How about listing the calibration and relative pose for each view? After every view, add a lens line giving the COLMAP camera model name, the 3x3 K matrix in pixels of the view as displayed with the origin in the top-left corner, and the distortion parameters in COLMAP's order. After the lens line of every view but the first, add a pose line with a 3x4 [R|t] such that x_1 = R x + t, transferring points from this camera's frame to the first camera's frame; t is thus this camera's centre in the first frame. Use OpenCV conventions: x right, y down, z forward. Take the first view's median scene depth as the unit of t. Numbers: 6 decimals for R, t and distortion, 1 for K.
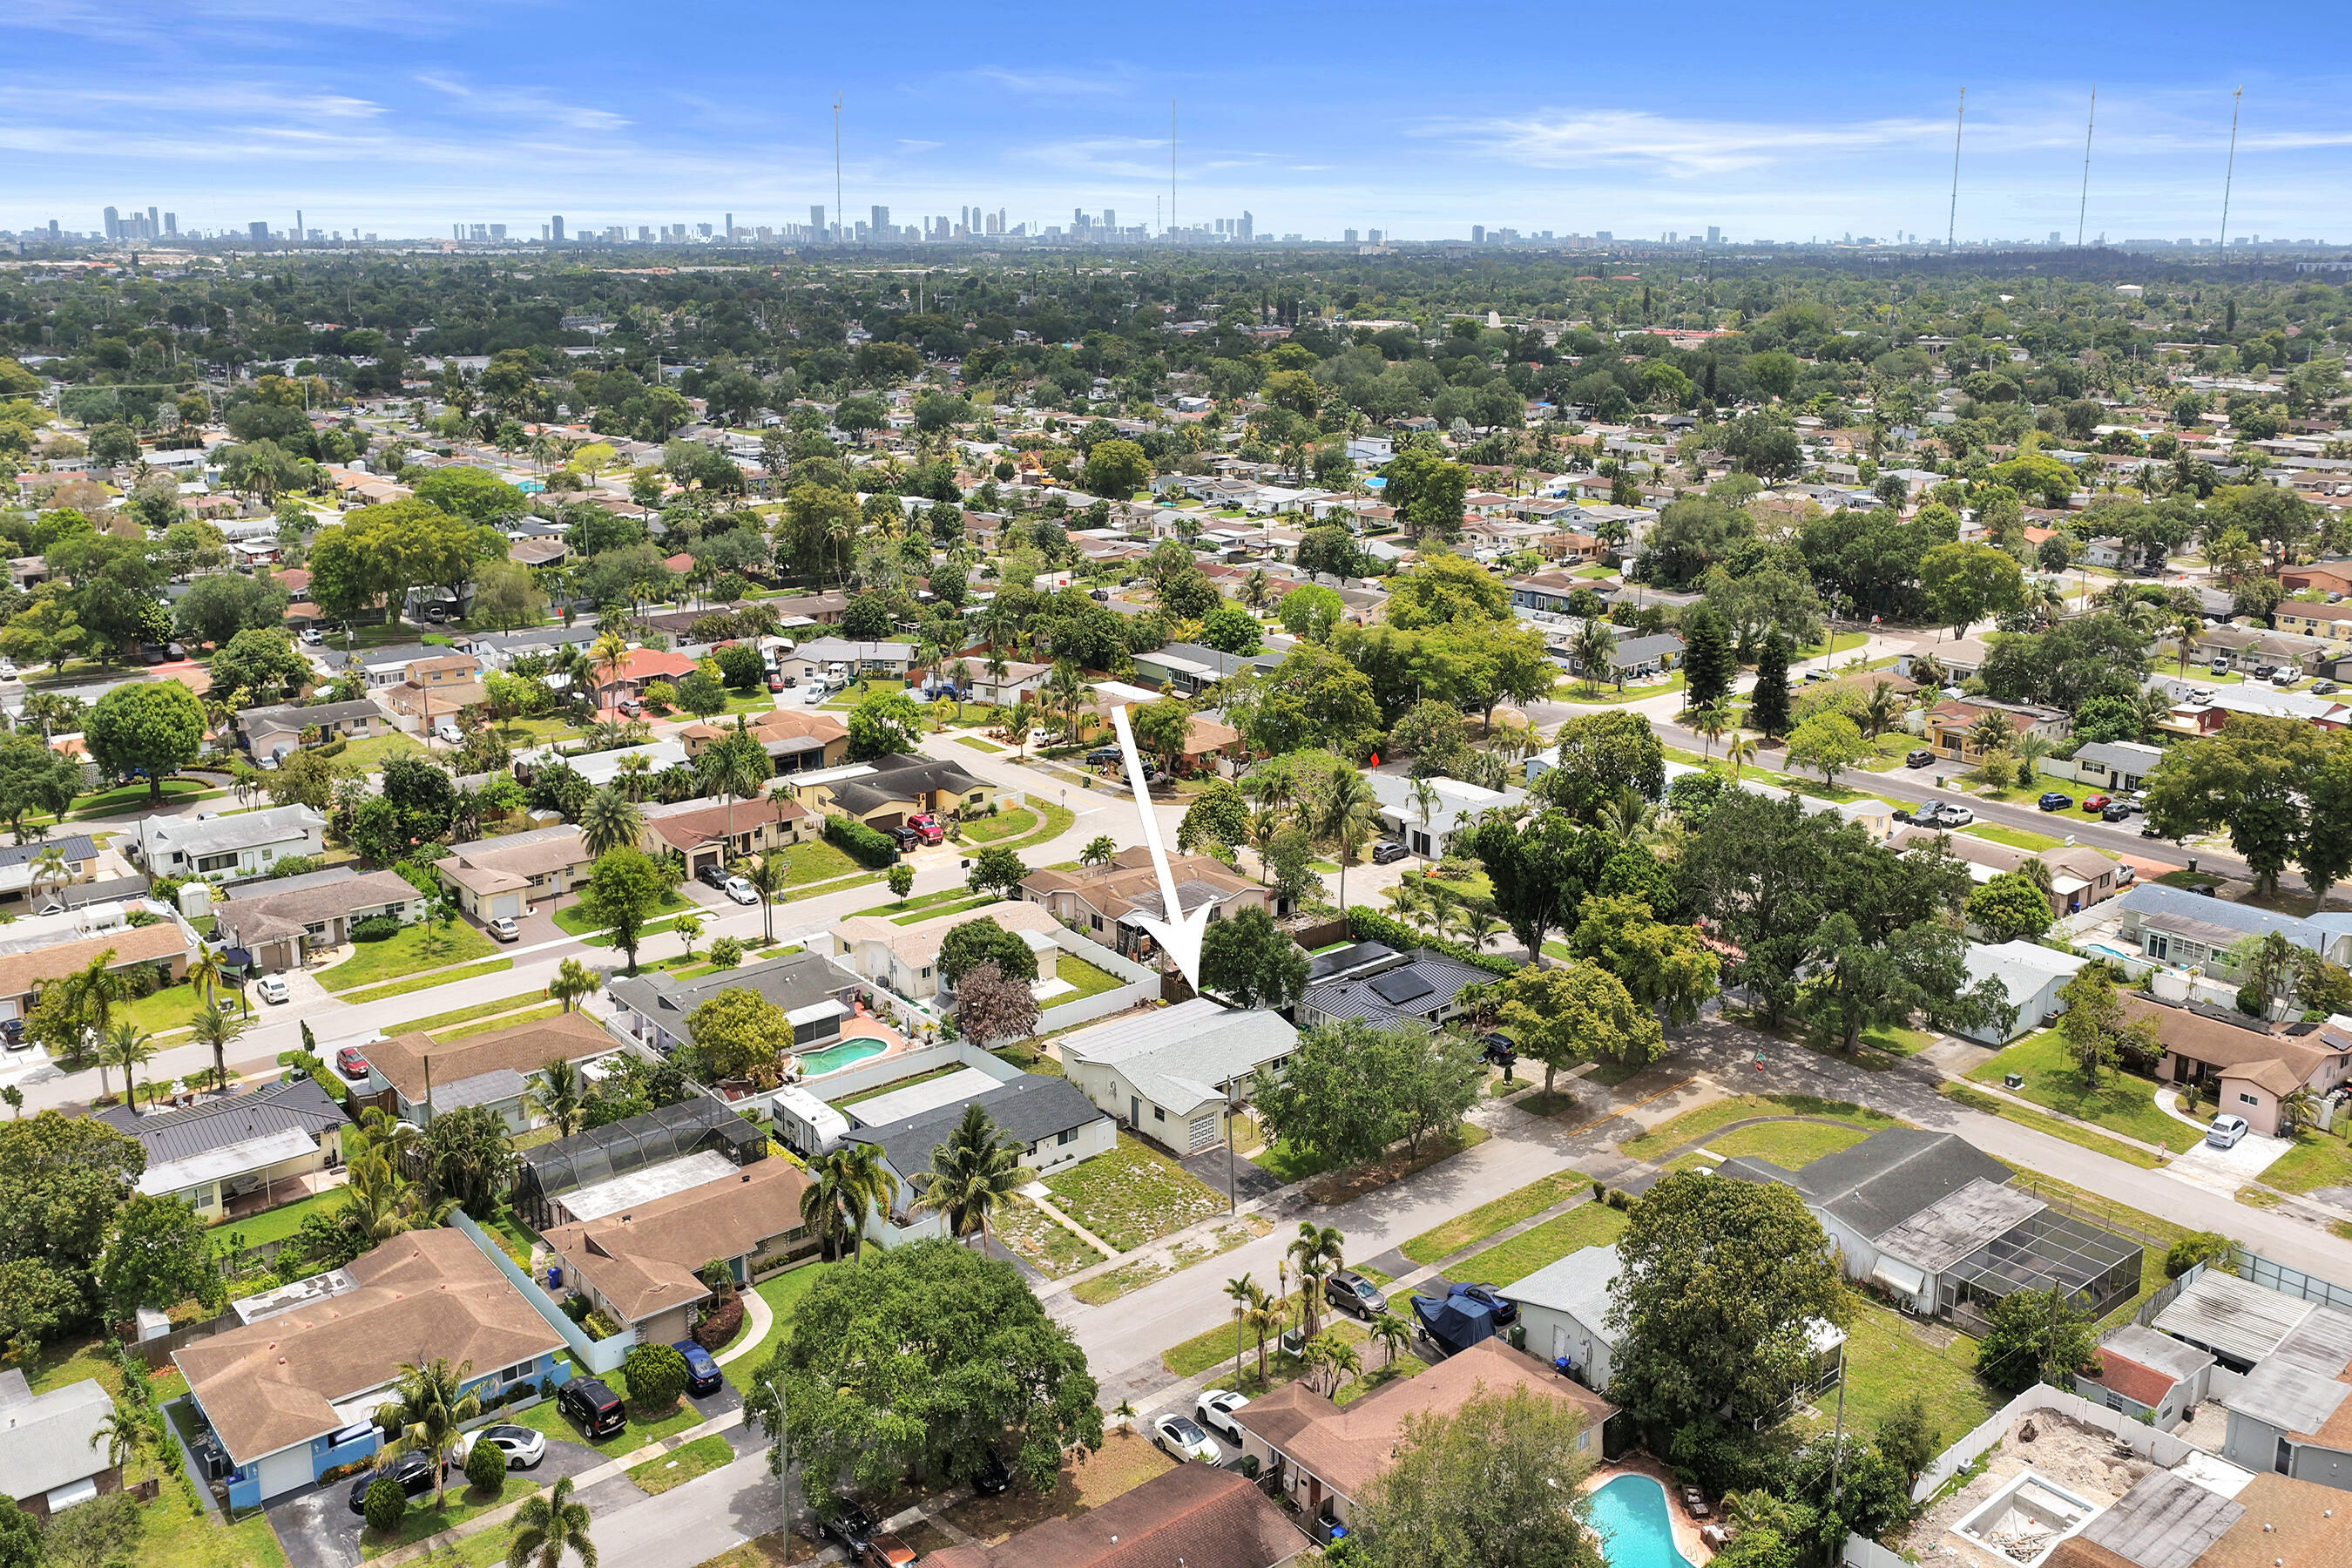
lens RADIAL K [[1903.9, 0, 1174.3], [0, 1903.9, 851.2], [0, 0, 1]] dist [0.006413, 0.000921]
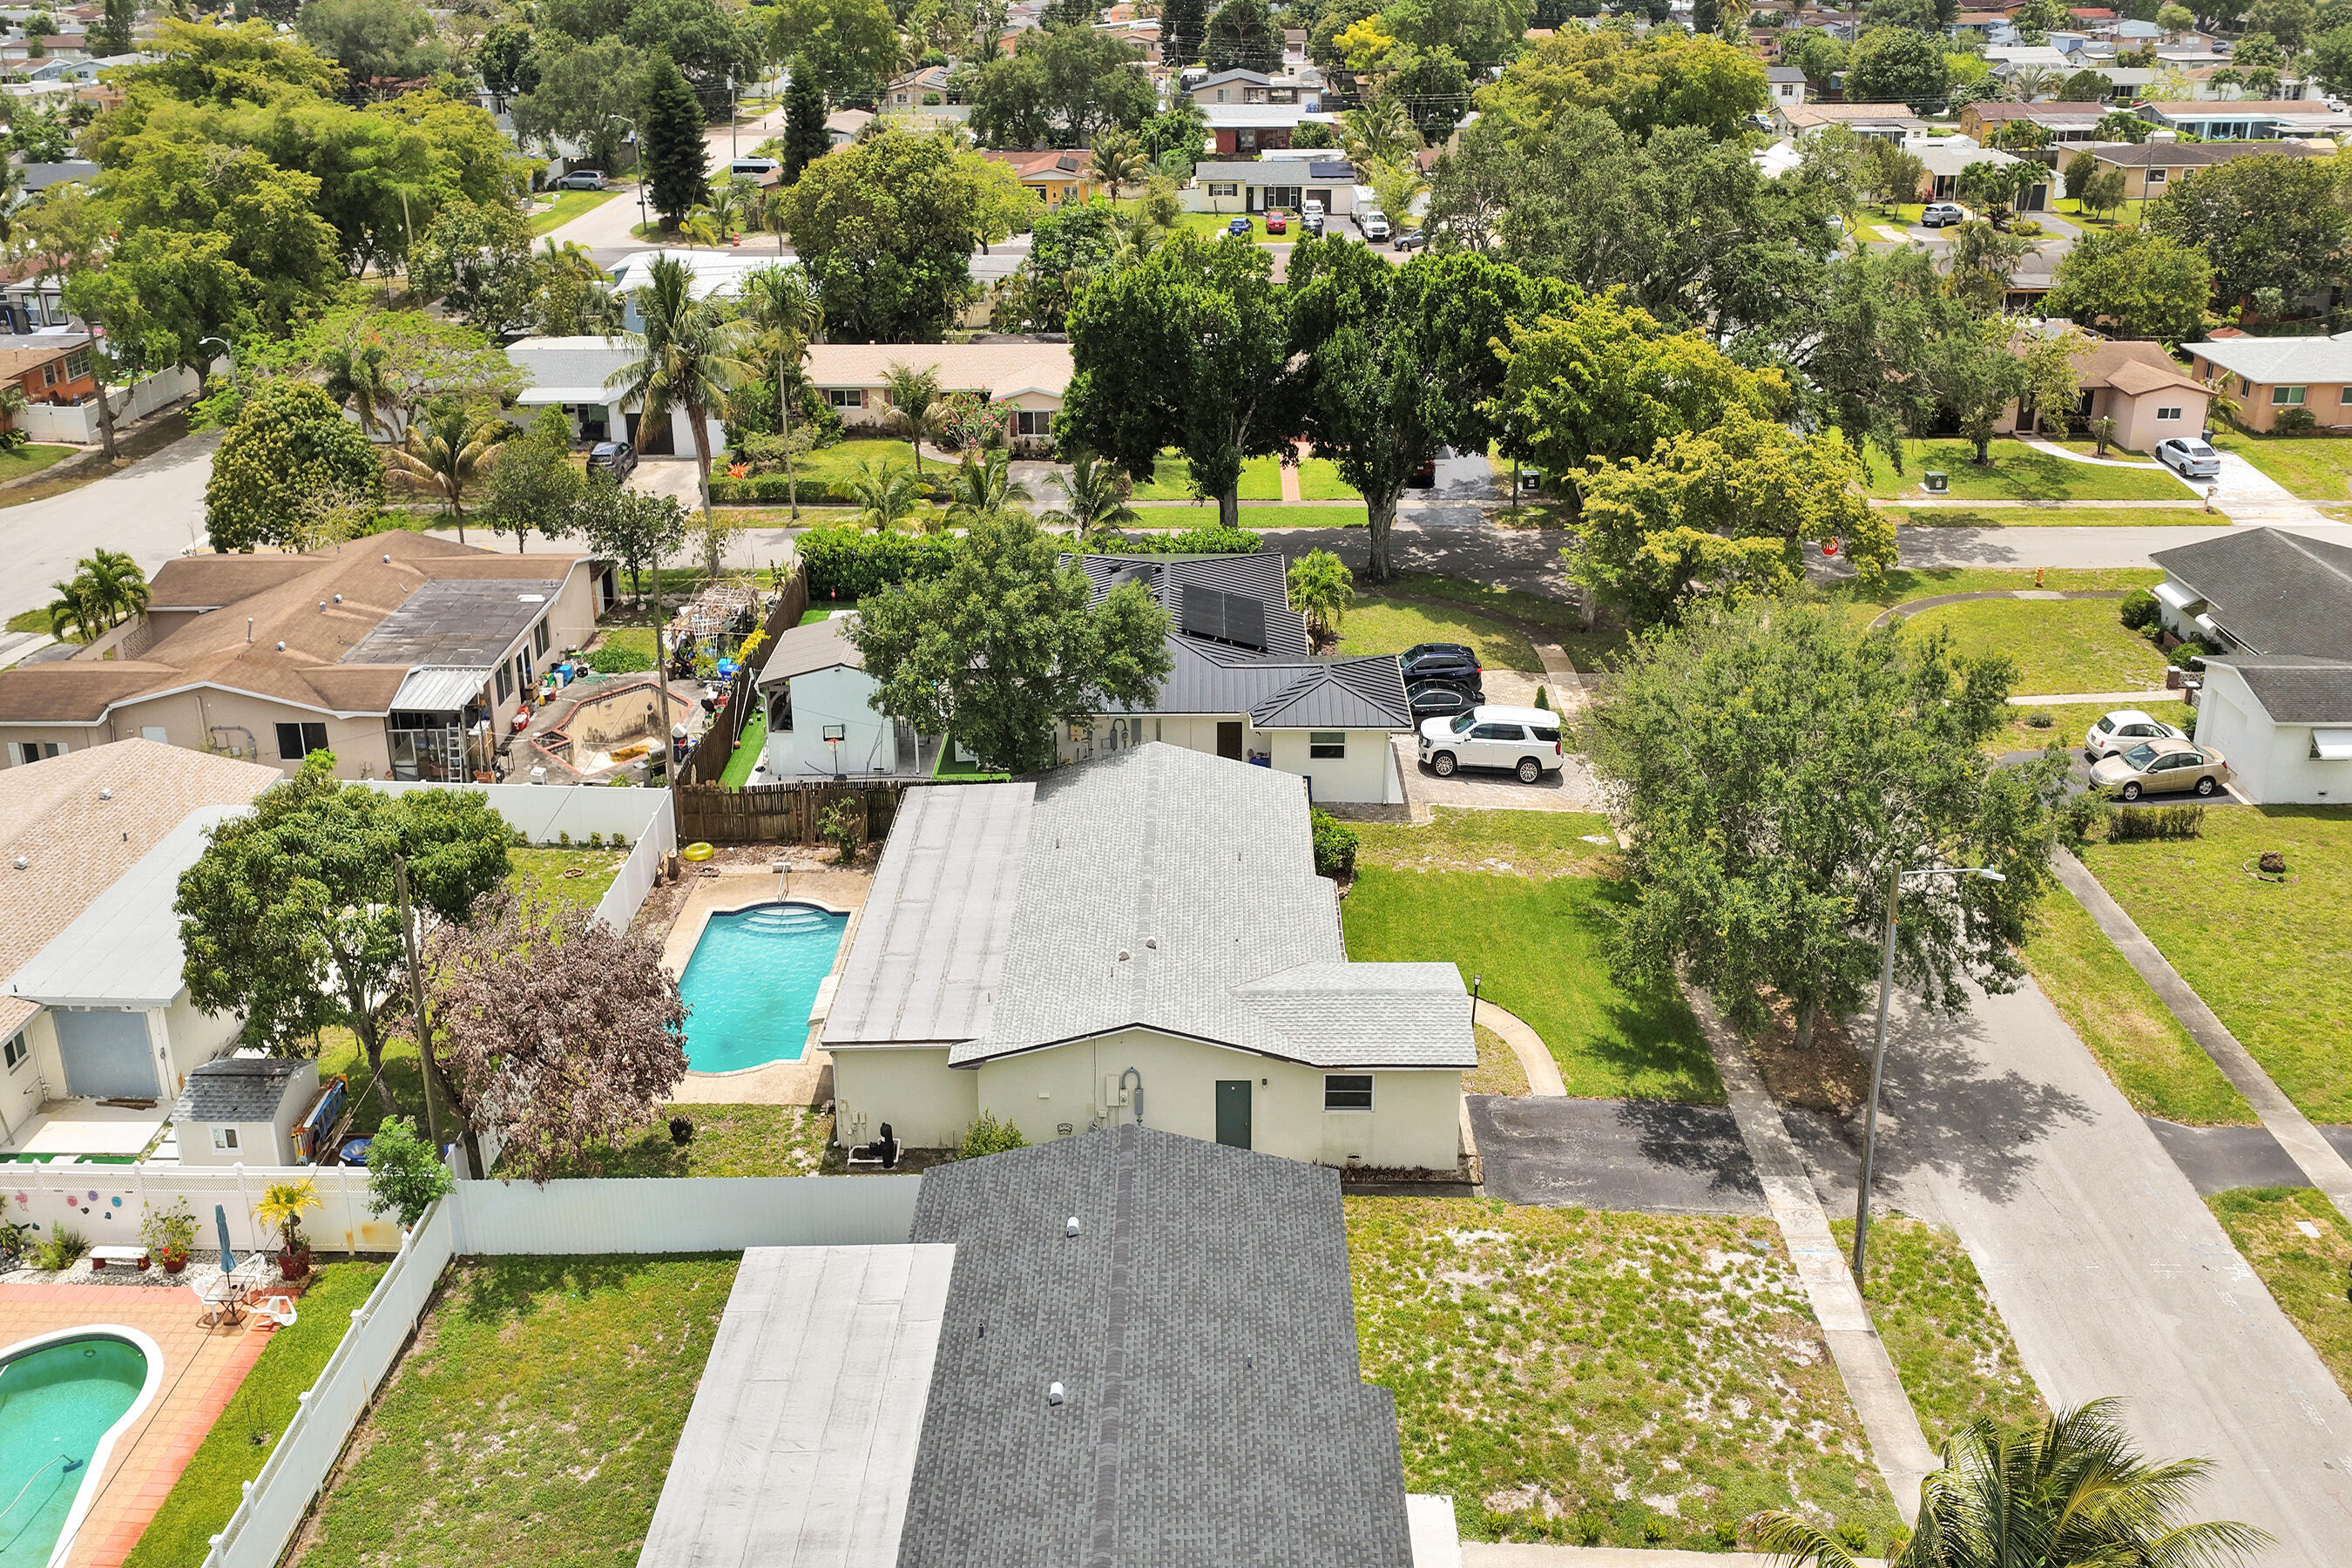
lens RADIAL K [[1967.5, 0, 1178.7], [0, 1967.5, 591.8], [0, 0, 1]] dist [-0.006265, 0.027997]
pose [[0.649691, -0.268202, 0.711316, -0.192293], [0.244649, 0.959684, 0.138396, -0.002259], [-0.719756, 0.084108, 0.689113, 0.589299]]
